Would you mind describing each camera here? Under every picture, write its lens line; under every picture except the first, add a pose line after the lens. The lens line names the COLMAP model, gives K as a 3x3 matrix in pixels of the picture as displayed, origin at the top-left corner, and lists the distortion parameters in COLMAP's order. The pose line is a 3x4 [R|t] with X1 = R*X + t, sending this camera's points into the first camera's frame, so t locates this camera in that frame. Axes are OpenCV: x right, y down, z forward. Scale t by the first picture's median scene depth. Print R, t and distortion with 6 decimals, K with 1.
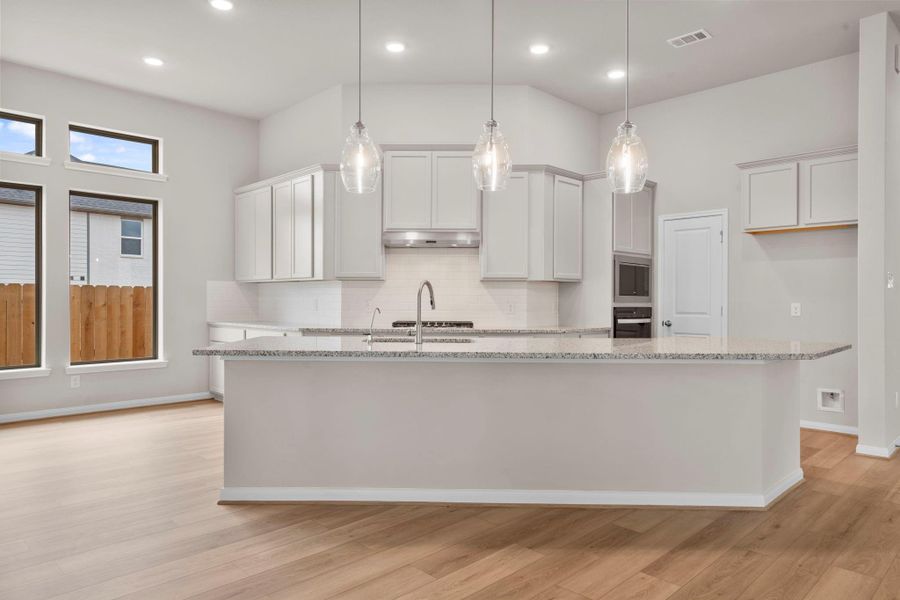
lens RADIAL K [[584.1, 0, 450.0], [0, 584.1, 300.0], [0, 0, 1]] dist [0.001868, 0.002083]
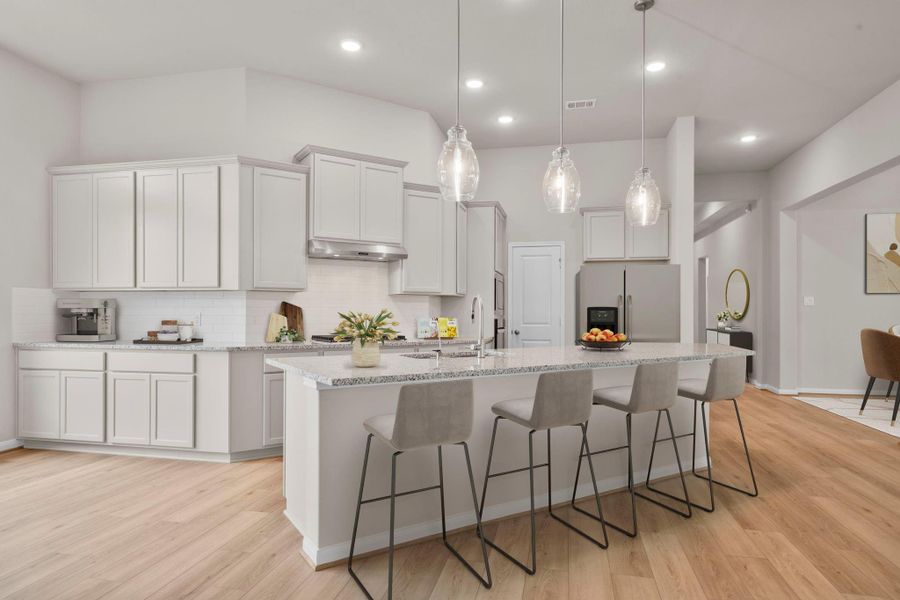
lens RADIAL K [[528.1, 0, 449.6], [0, 528.1, 309.7], [0, 0, 1]] dist [0.000899, 0.000347]
pose [[0.840650, 0.001547, 0.541576, -0.394725], [0.000490, 0.999993, -0.003616, -0.002795], [-0.541578, 0.003305, 0.840644, 0.182049]]
